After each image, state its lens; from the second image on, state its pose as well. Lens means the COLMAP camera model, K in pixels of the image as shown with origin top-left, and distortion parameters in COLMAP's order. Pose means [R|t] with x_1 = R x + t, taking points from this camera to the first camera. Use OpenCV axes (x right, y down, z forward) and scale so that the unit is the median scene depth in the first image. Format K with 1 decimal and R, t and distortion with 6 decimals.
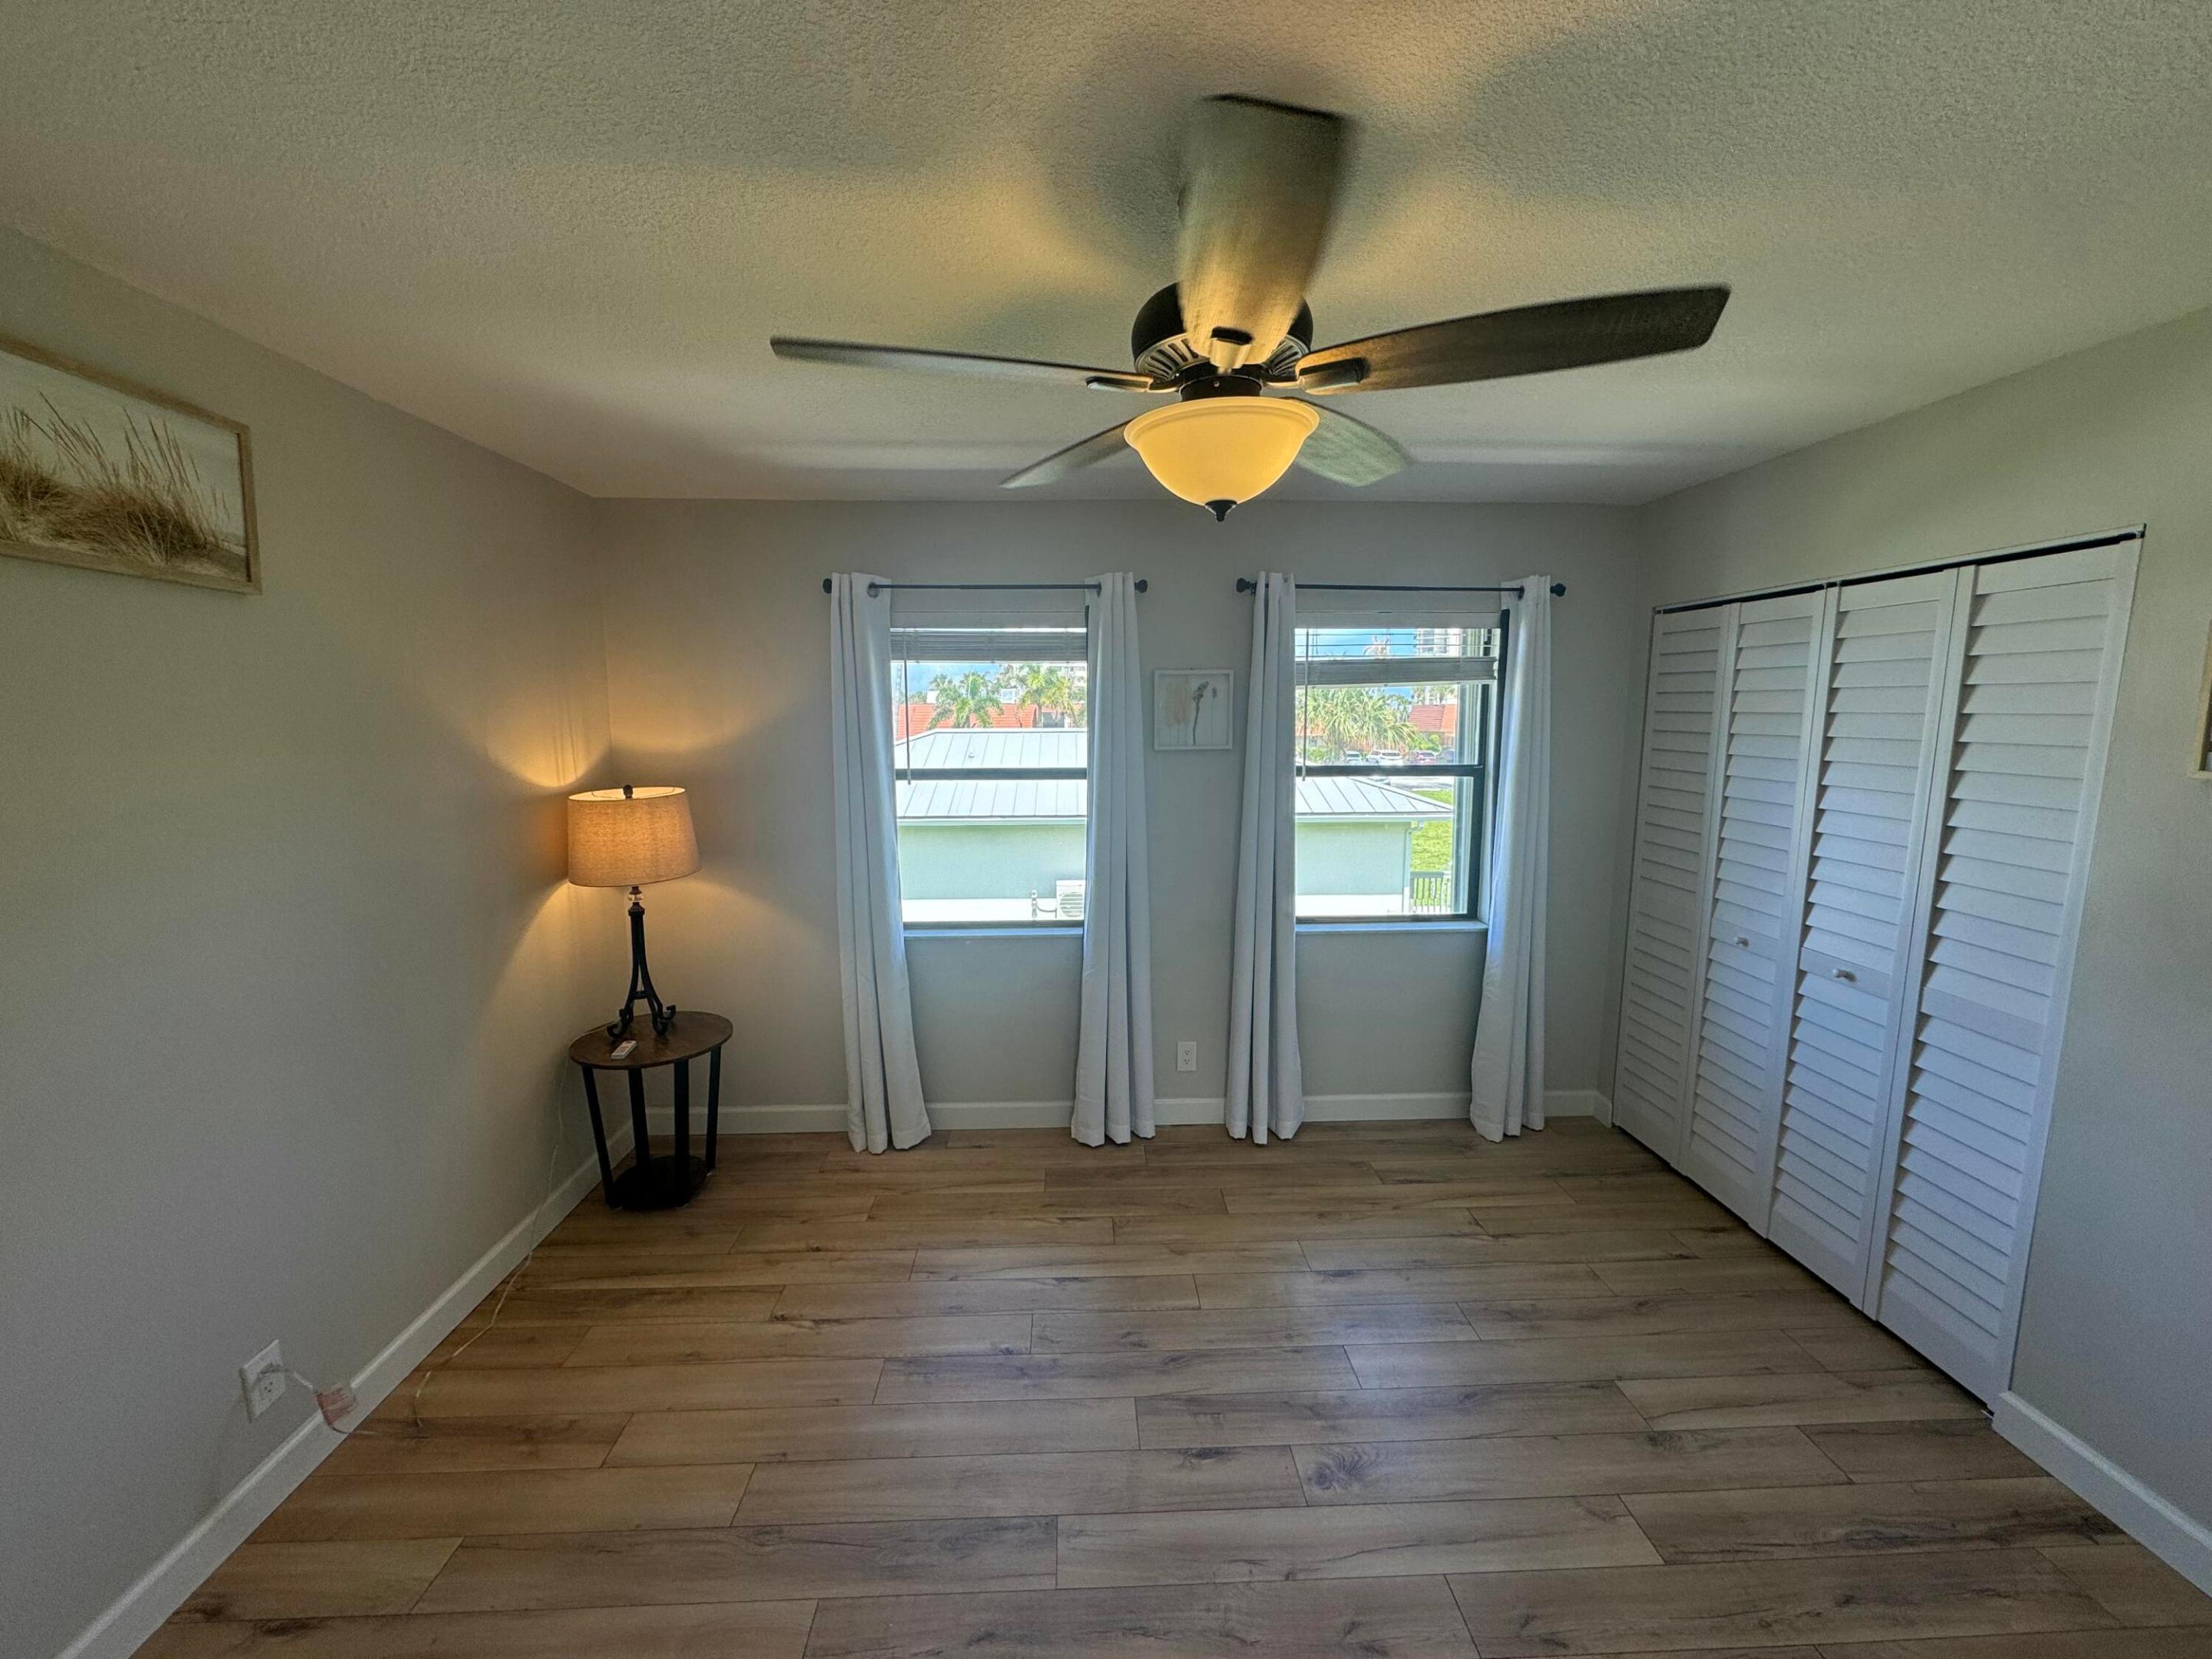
lens RADIAL K [[882.0, 0, 1104.8], [0, 882.0, 830.7], [0, 0, 1]] dist [-0.002447, 0.000086]
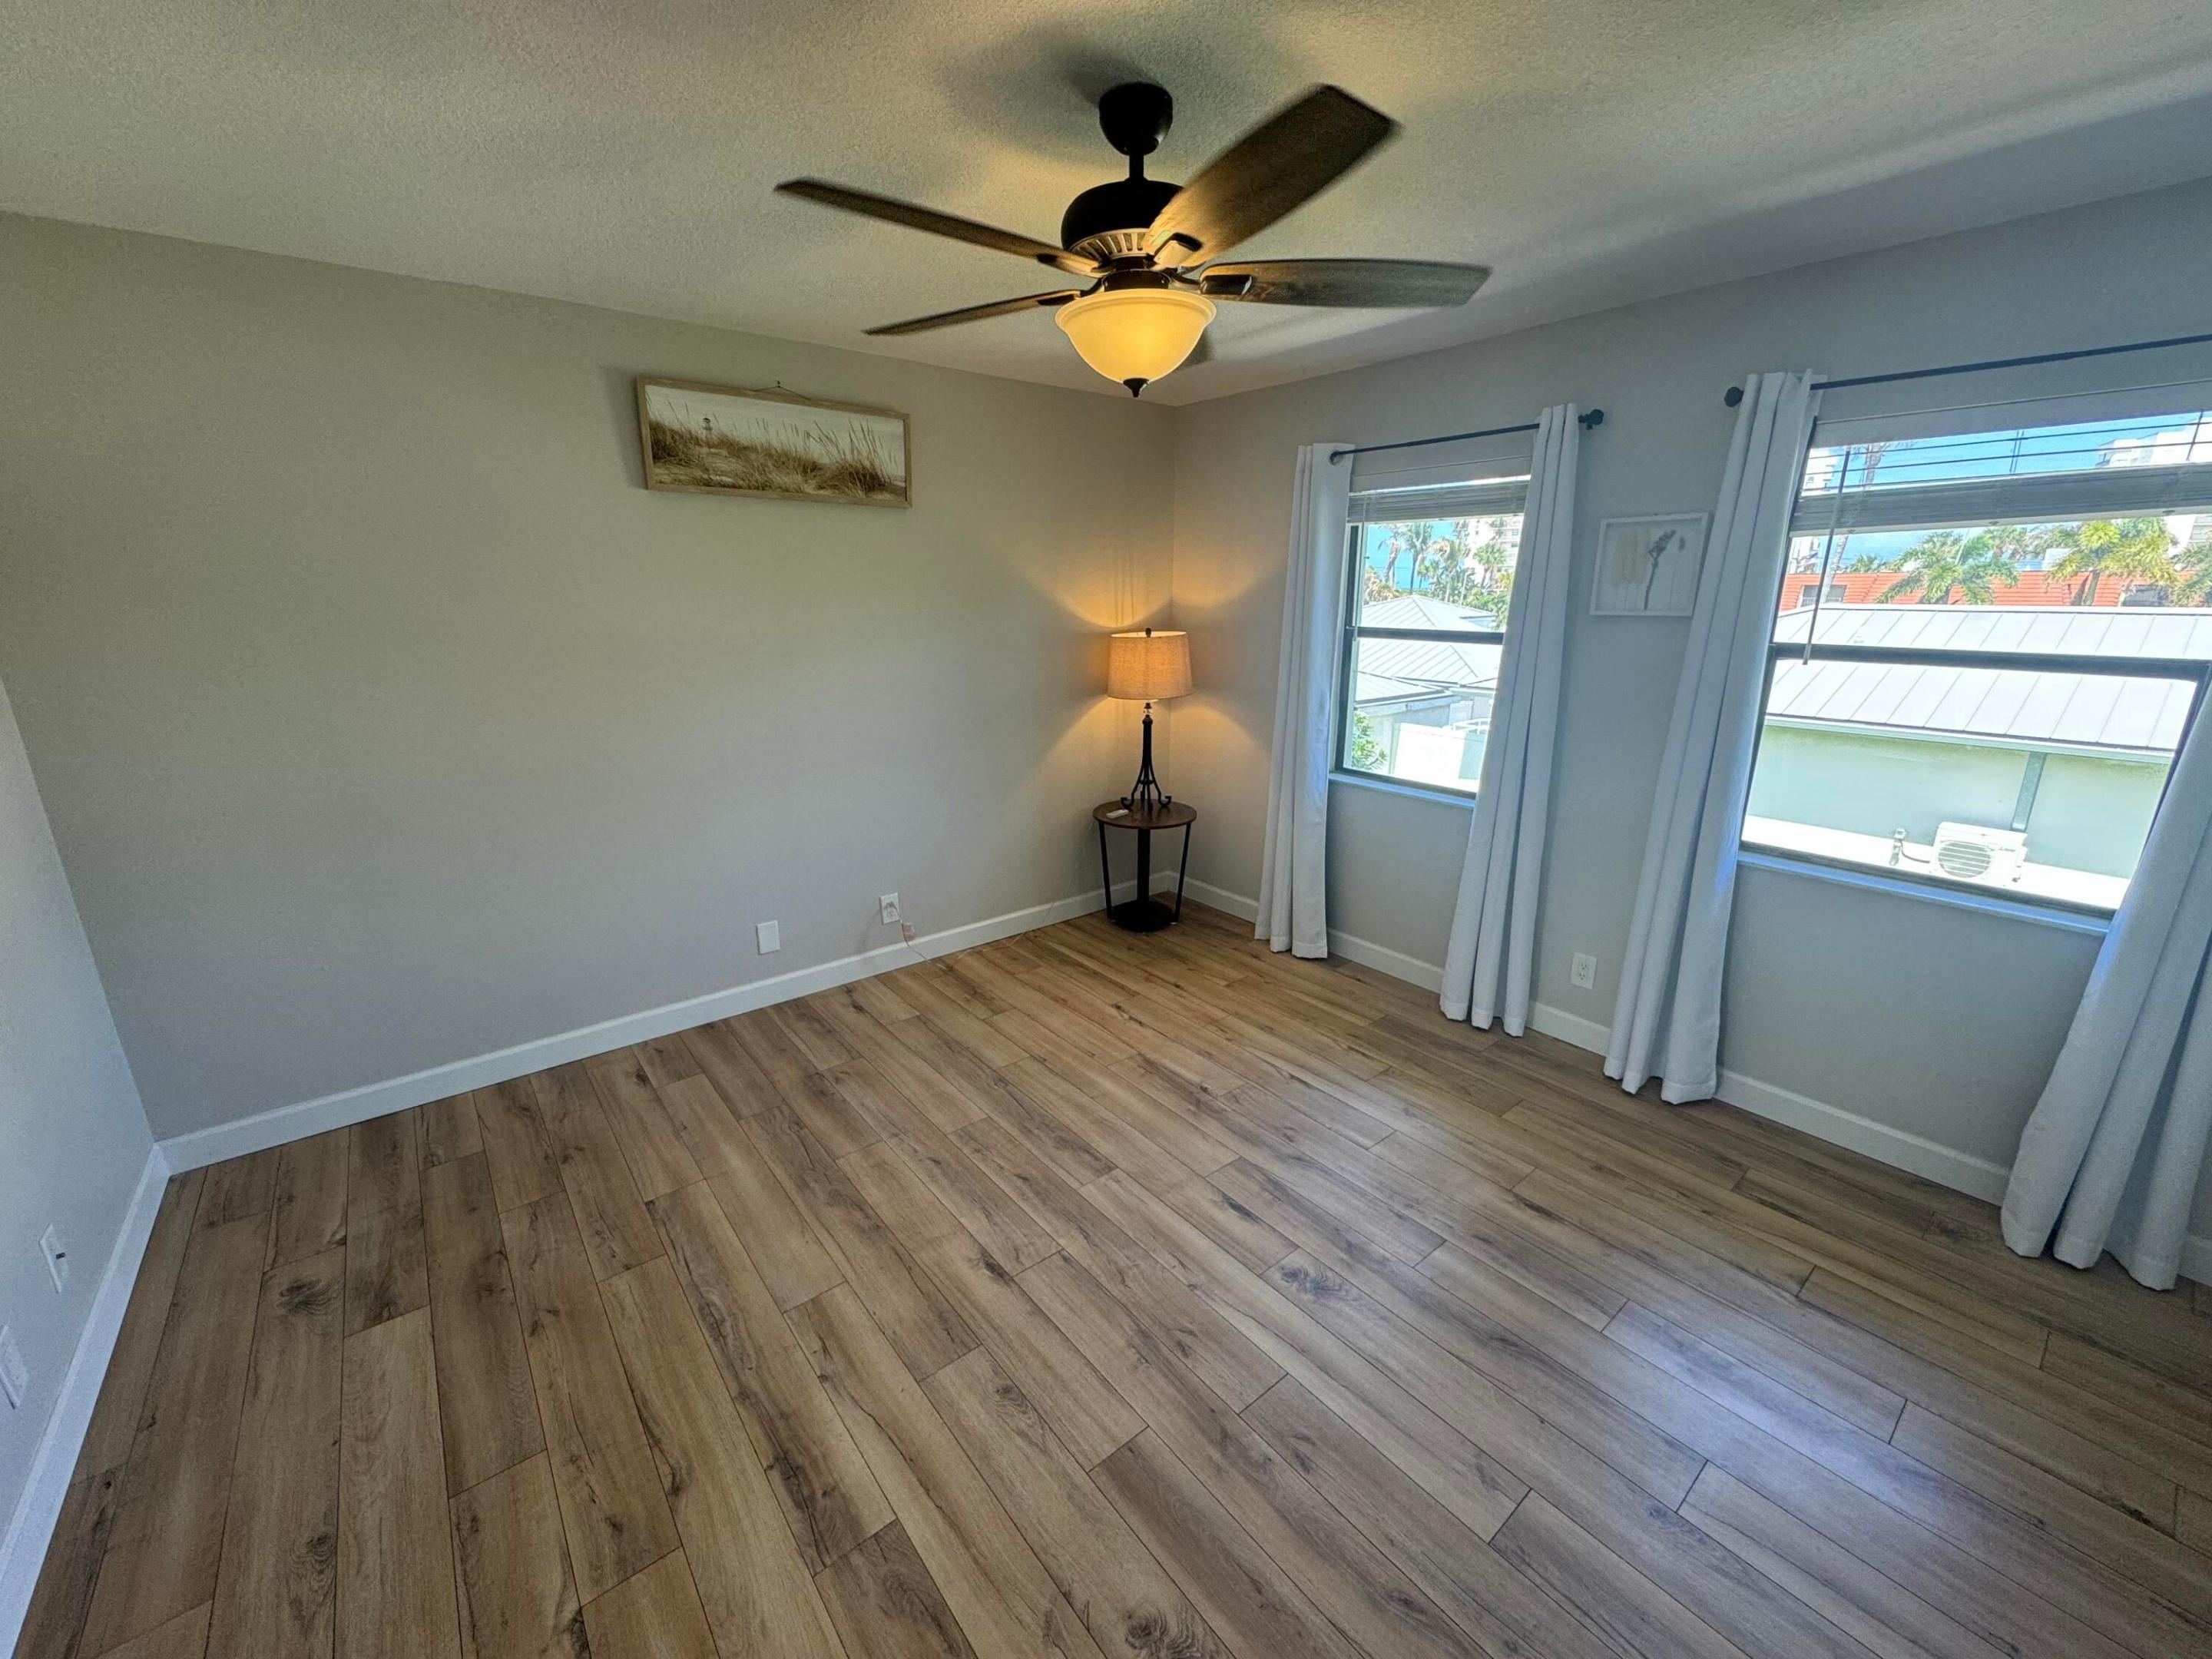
lens RADIAL K [[882.0, 0, 1104.8], [0, 882.0, 830.7], [0, 0, 1]] dist [-0.002447, 0.000086]
pose [[0.594023, 0.217038, -0.774616, 0.565142], [-0.107750, 0.975707, 0.190752, 0.001704], [0.797199, -0.029846, 0.602979, 0.106089]]
